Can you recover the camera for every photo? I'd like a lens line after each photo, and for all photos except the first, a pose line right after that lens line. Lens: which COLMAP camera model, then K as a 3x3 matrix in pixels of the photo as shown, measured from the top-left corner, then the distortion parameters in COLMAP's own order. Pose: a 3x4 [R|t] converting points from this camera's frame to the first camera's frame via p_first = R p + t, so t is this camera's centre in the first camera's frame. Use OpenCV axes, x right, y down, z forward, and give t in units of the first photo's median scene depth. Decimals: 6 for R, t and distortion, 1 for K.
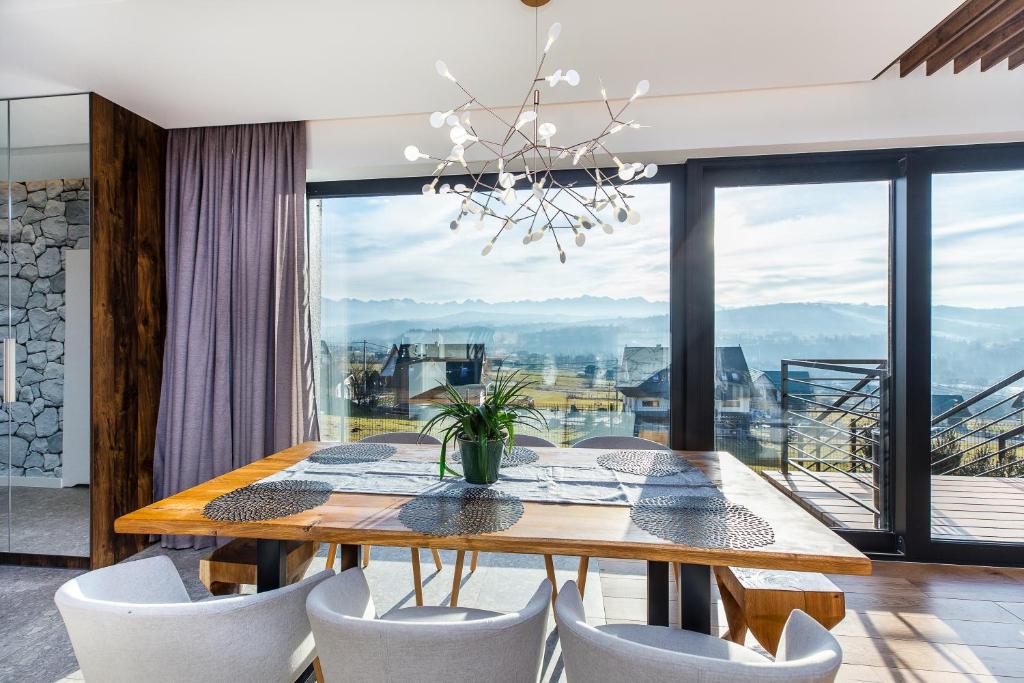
lens RADIAL K [[460.2, 0, 491.7], [0, 460.2, 331.1], [0, 0, 1]] dist [0.010673, -0.000239]
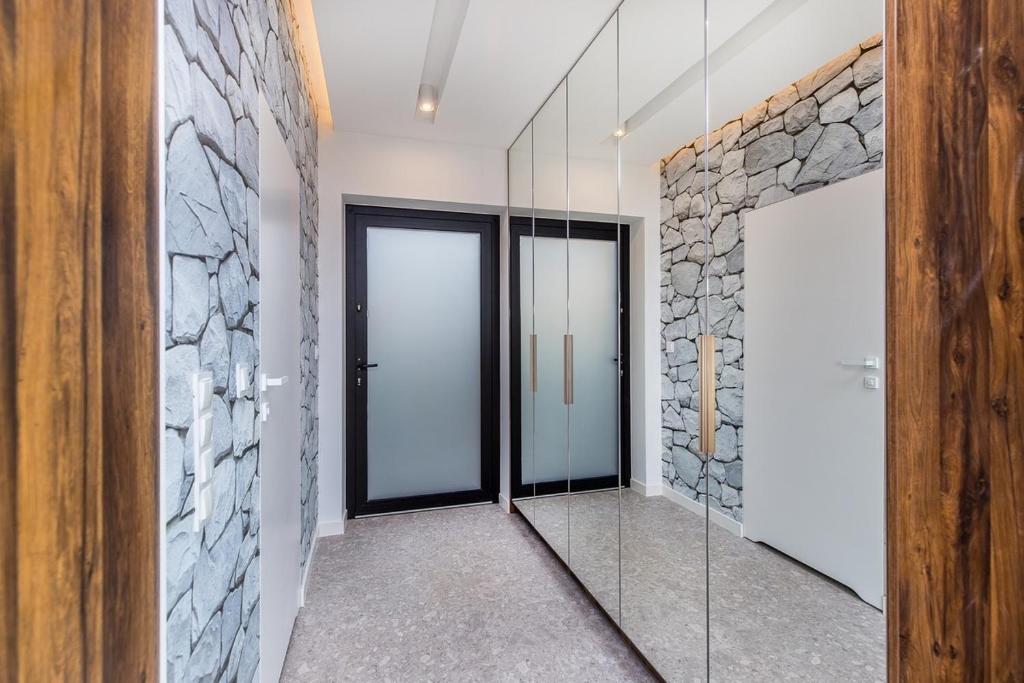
lens RADIAL K [[460.2, 0, 491.7], [0, 460.2, 331.1], [0, 0, 1]] dist [0.010673, -0.000239]
pose [[0.380170, 0.001927, -0.924914, -0.577018], [0.005831, 0.999973, 0.004480, 0.007059], [0.924898, -0.007096, 0.380149, 0.516266]]
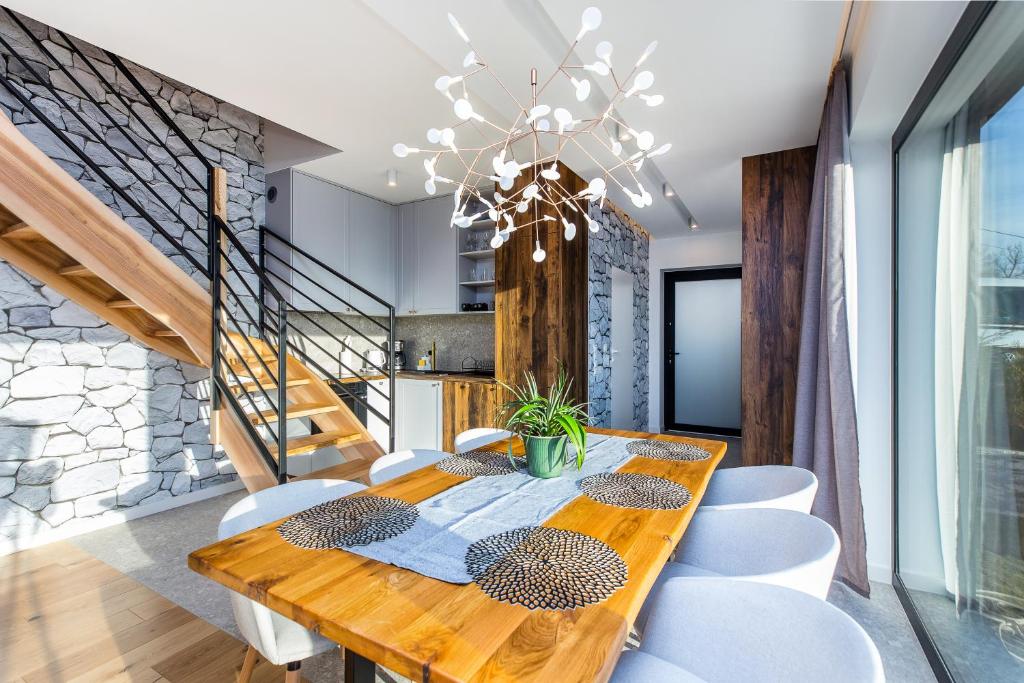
lens RADIAL K [[466.9, 0, 505.2], [0, 466.9, 340.3], [0, 0, 1]] dist [0.005937, -0.000371]
pose [[-0.403364, 0.011993, -0.914961, 0.617516], [0.004364, 0.999928, 0.011183, 0.003378], [0.915029, 0.000517, -0.403387, 0.820244]]
